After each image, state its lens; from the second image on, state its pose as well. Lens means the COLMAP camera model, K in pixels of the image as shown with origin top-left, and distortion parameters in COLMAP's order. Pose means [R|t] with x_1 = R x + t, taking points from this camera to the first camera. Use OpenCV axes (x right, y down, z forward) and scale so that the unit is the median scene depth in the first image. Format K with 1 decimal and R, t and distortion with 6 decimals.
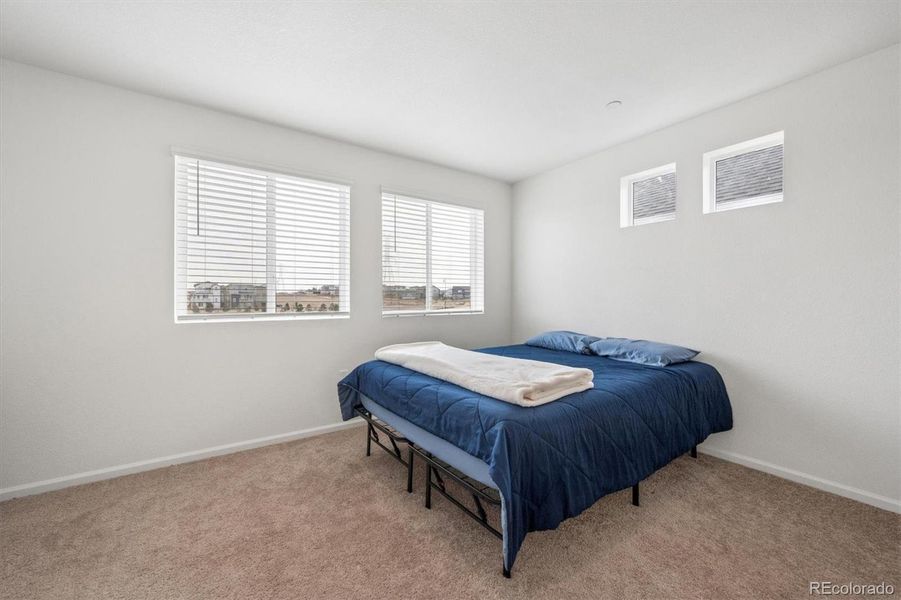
lens RADIAL K [[356.2, 0, 450.5], [0, 356.2, 300.0], [0, 0, 1]] dist [0.001931, 0.000143]
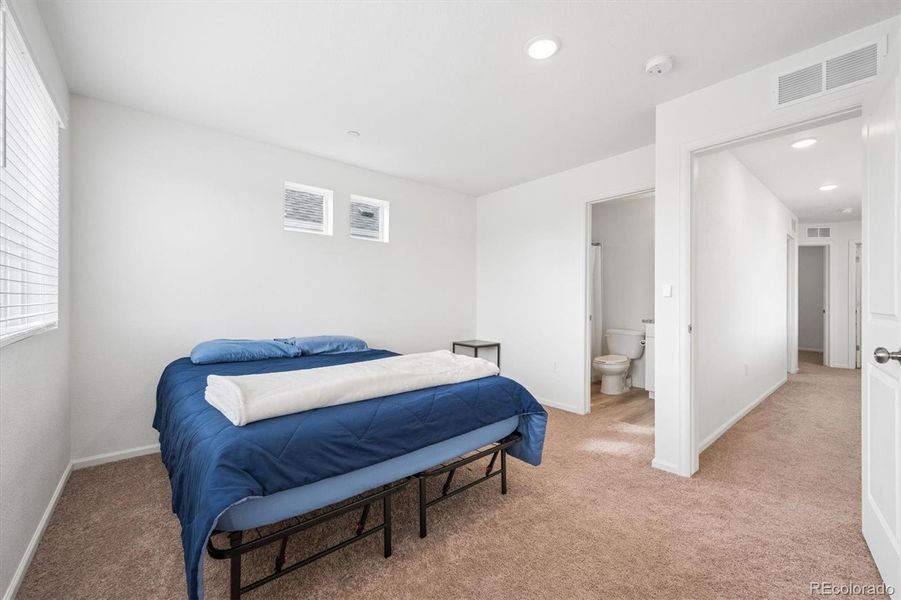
lens RADIAL K [[366.6, 0, 454.6], [0, 366.6, 290.7], [0, 0, 1]] dist [0.000436, 0.000085]
pose [[-0.094348, 0.016245, 0.995407, -0.716721], [-0.002326, 0.999861, -0.016538, -0.012678], [-0.995537, -0.003875, -0.094297, 0.726923]]
